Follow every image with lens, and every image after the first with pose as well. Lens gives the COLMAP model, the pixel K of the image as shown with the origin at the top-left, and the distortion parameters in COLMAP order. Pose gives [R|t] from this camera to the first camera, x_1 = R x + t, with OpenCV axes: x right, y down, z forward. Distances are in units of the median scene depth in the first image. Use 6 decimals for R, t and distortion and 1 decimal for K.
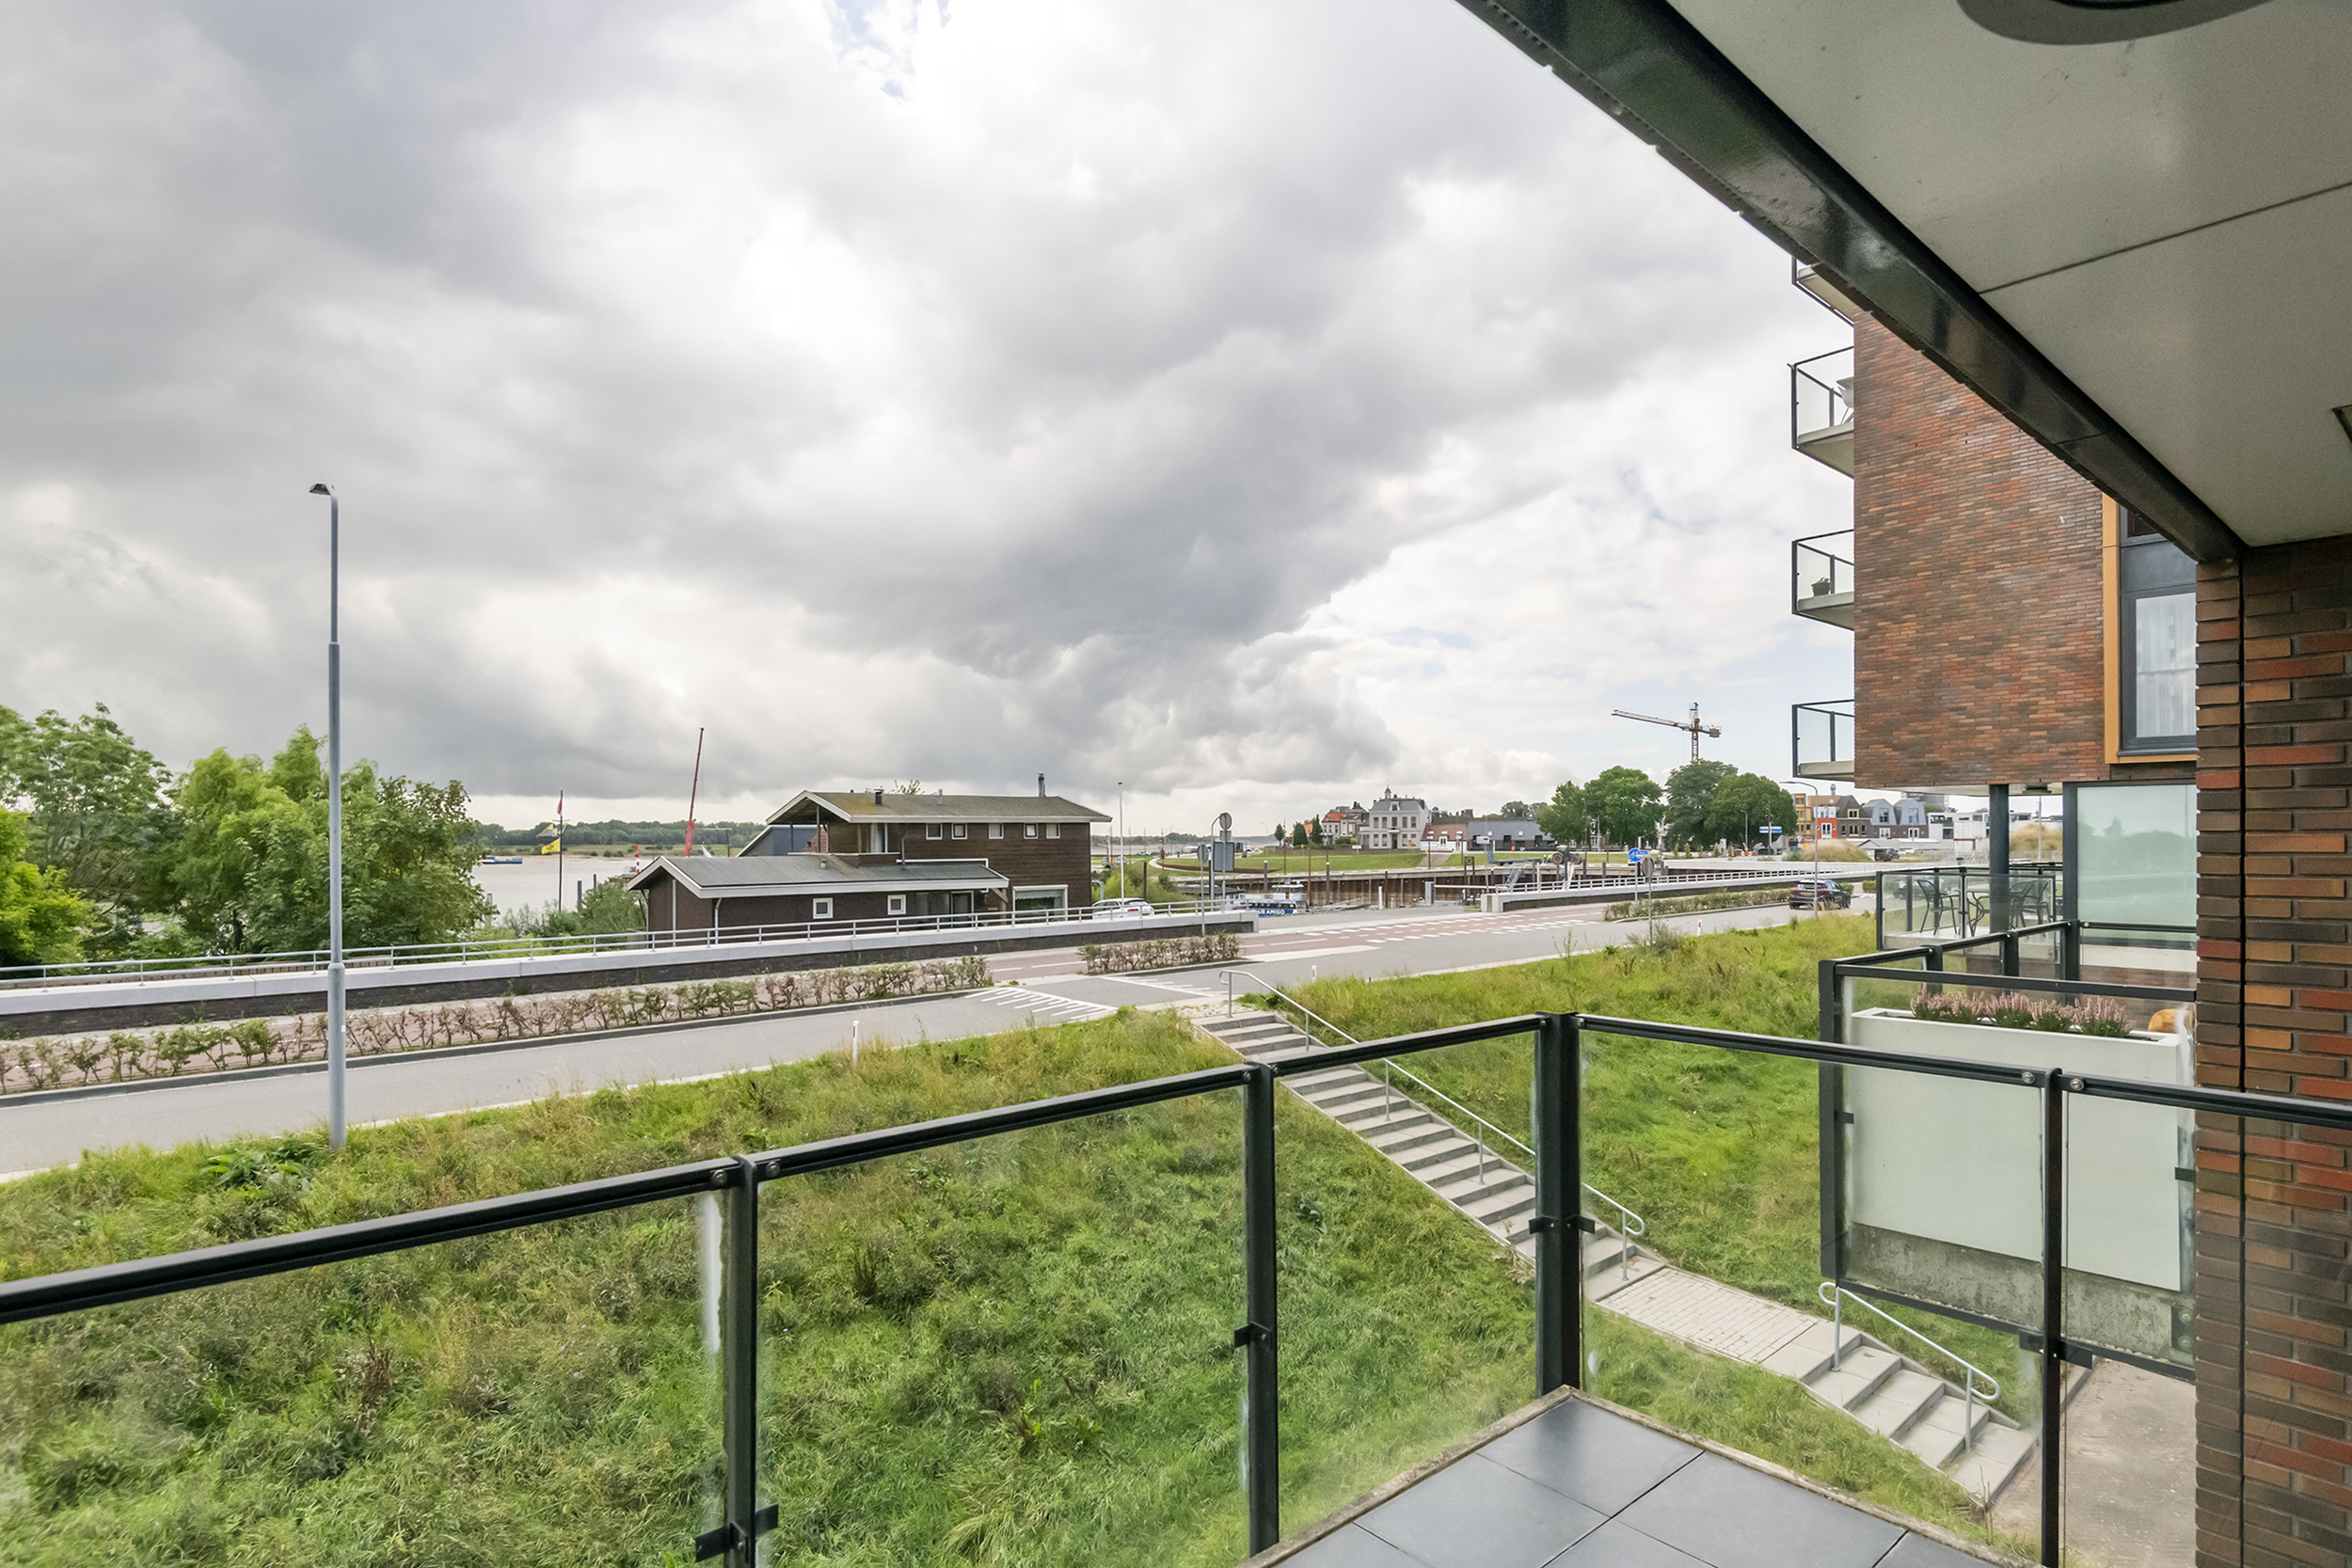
lens RADIAL K [[1178.8, 0, 1173.4], [0, 1178.8, 823.4], [0, 0, 1]] dist [-0.003157, -0.001232]
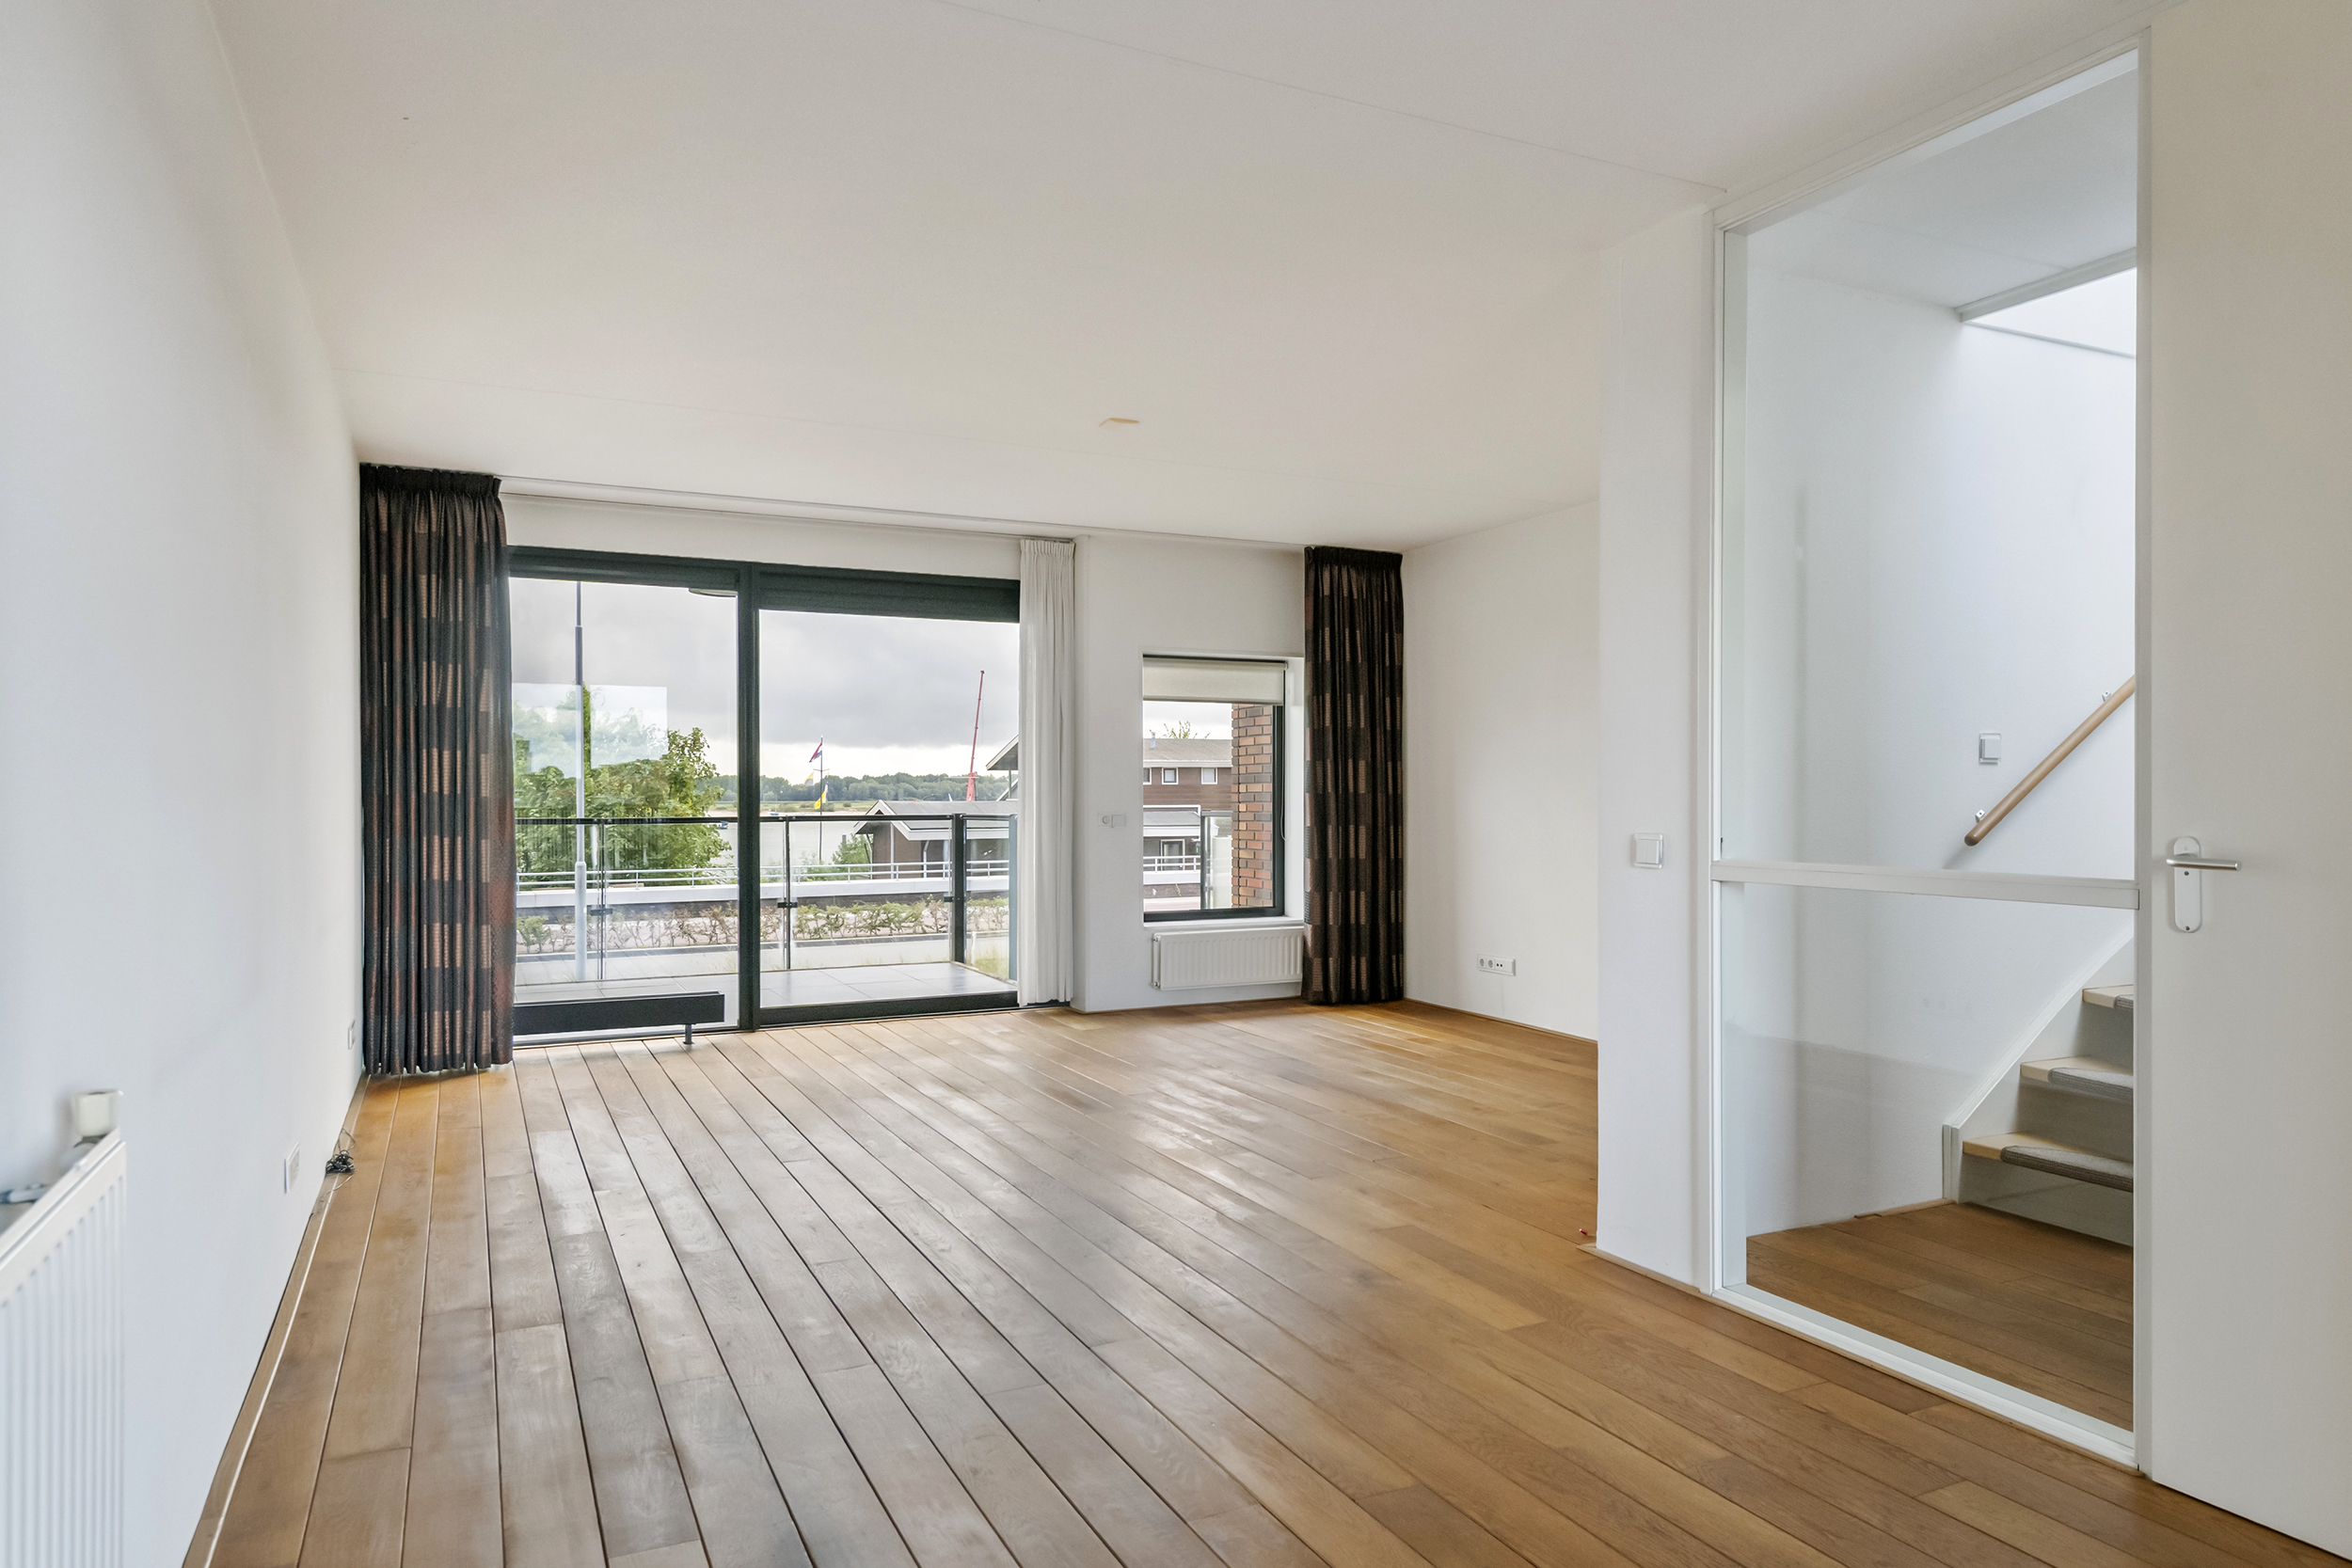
lens RADIAL K [[1537.4, 0, 1181.3], [0, 1537.4, 789.1], [0, 0, 1]] dist [0.003885, 0.000536]
pose [[0.961575, -0.000636, -0.274540, 0.226235], [0.002514, 0.999976, 0.006491, 0.012357], [0.274529, -0.006932, 0.961554, -0.263792]]
